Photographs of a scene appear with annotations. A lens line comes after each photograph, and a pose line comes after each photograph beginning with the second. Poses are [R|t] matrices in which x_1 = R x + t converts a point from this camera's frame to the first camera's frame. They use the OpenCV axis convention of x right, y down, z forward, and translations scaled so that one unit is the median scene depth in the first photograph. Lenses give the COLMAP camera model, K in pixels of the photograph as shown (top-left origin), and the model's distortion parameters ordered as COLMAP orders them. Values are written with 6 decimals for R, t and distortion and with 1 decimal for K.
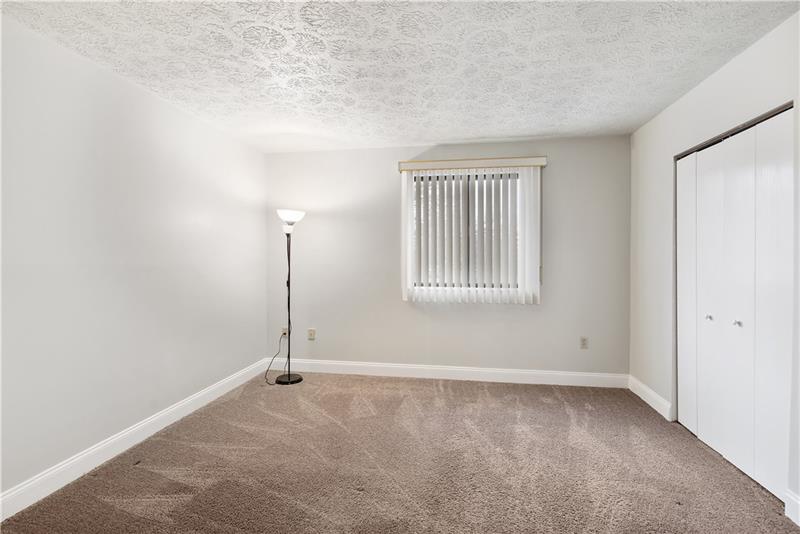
lens RADIAL K [[378.6, 0, 402.8], [0, 378.6, 264.4], [0, 0, 1]] dist [-0.004077, 0.004737]
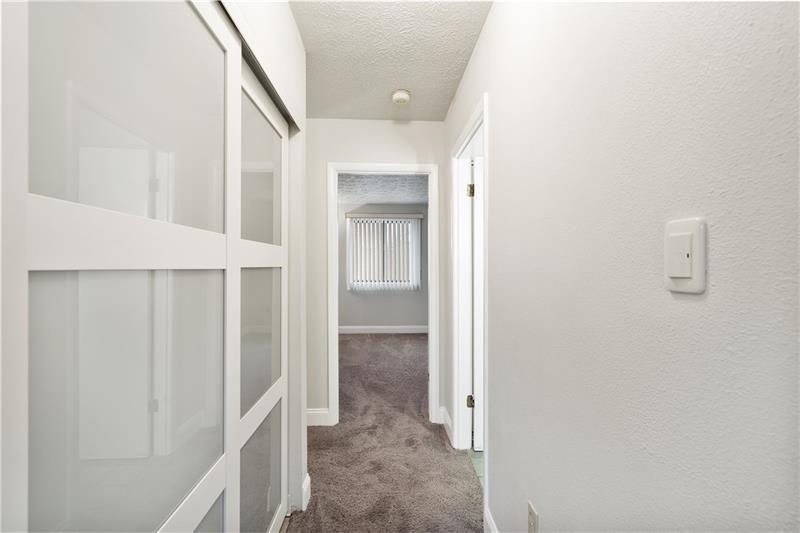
lens RADIAL K [[378.6, 0, 401.4], [0, 378.6, 267.6], [0, 0, 1]] dist [-0.004077, 0.004737]
pose [[0.979152, 0.001609, 0.203122, -0.119251], [0.001723, 0.999867, -0.016224, 0.020182], [-0.203121, 0.016236, 0.979019, -0.842668]]
